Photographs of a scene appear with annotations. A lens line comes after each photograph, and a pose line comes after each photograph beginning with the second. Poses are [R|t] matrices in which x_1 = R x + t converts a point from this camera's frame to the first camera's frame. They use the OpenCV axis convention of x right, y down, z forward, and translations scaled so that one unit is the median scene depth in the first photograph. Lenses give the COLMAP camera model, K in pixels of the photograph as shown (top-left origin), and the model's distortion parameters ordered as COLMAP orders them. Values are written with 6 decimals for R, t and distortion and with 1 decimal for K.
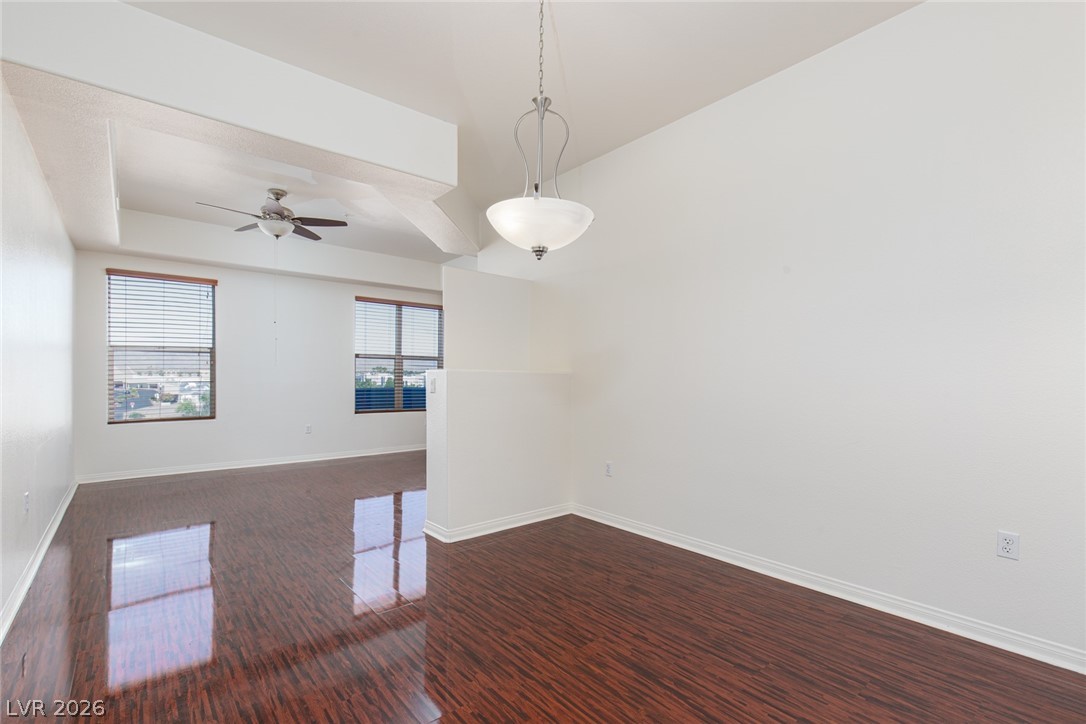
lens RADIAL K [[486.2, 0, 542.2], [0, 486.2, 377.0], [0, 0, 1]] dist [0.001848, -0.000193]
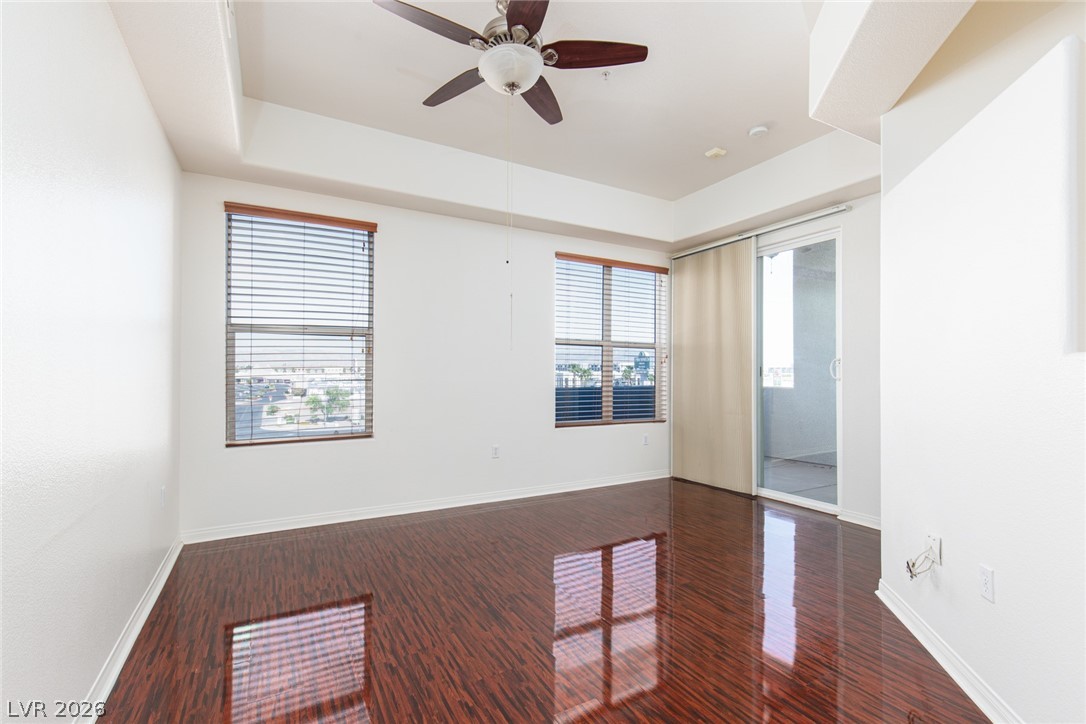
lens RADIAL K [[493.2, 0, 539.3], [0, 493.2, 367.5], [0, 0, 1]] dist [0.003897, 0.000225]
pose [[0.979713, -0.003442, -0.200375, -0.323423], [0.001264, 0.999939, -0.010997, 0.000252], [0.200401, 0.010521, 0.979658, 0.400696]]
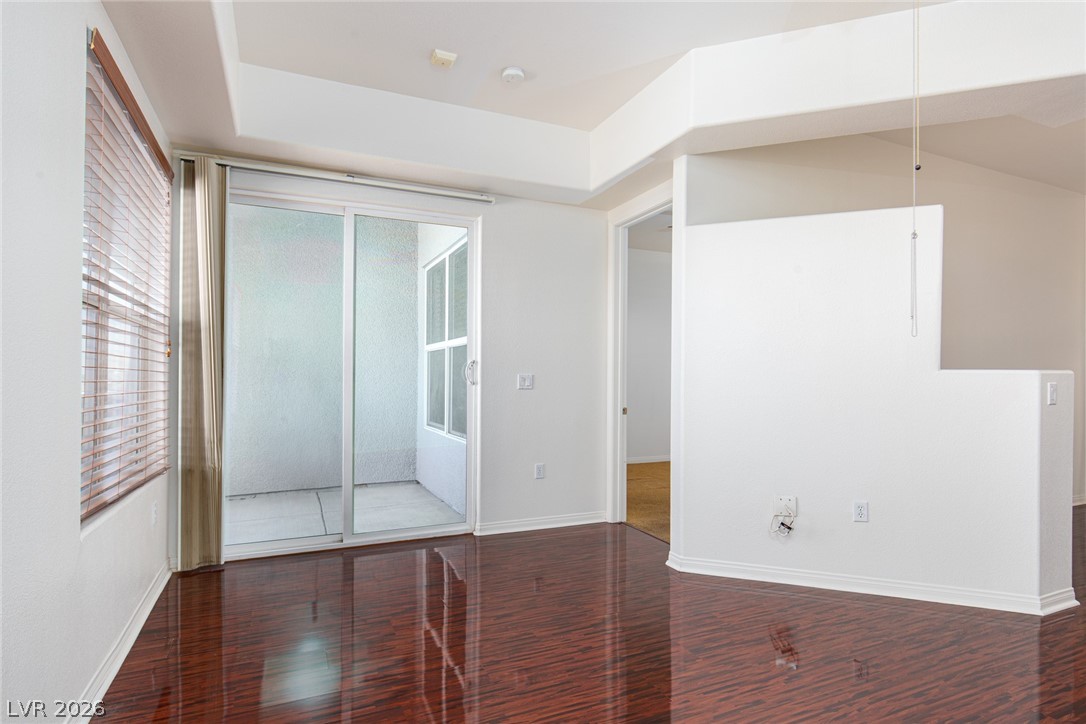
lens RADIAL K [[548.9, 0, 538.2], [0, 548.9, 375.8], [0, 0, 1]] dist [-0.001818, 0.000263]
pose [[0.281242, -0.001268, 0.959636, -3.463344], [-0.005726, 0.999979, 0.003000, -0.027276], [-0.959620, -0.006339, 0.281229, 4.411083]]
